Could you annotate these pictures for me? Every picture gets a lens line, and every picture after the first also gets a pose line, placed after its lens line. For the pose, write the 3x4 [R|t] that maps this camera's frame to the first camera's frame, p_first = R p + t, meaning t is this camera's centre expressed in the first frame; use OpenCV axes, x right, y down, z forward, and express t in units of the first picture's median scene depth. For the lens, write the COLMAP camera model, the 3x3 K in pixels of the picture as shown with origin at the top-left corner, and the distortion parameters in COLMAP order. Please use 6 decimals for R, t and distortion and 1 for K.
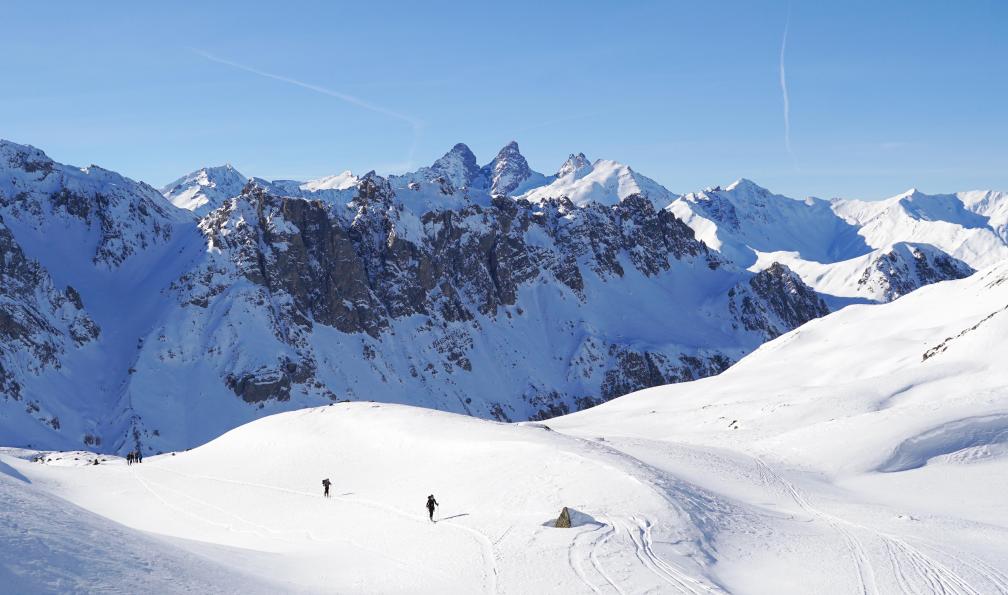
lens RADIAL K [[1410.6, 0, 503.6], [0, 1410.6, 196.6], [0, 0, 1]] dist [-0.109547, 0.048072]
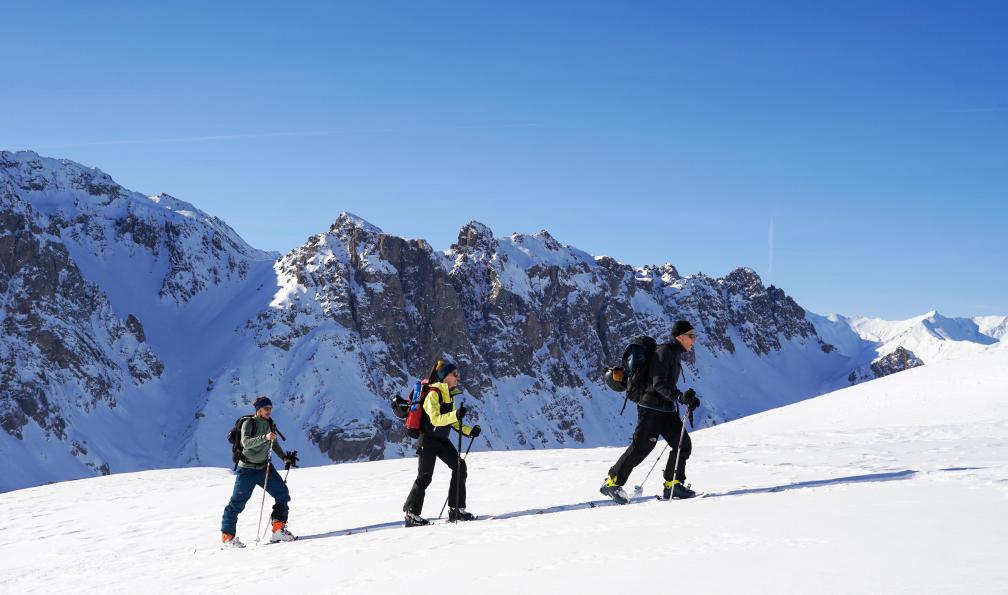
lens RADIAL K [[1252.4, 0, 504.6], [0, 1252.4, 254.8], [0, 0, 1]] dist [-0.106845, 0.052168]
pose [[0.998314, 0.057895, -0.004156, -0.072950], [-0.058029, 0.997135, -0.048523, 0.046424], [0.001335, 0.048682, 0.998813, 0.212952]]
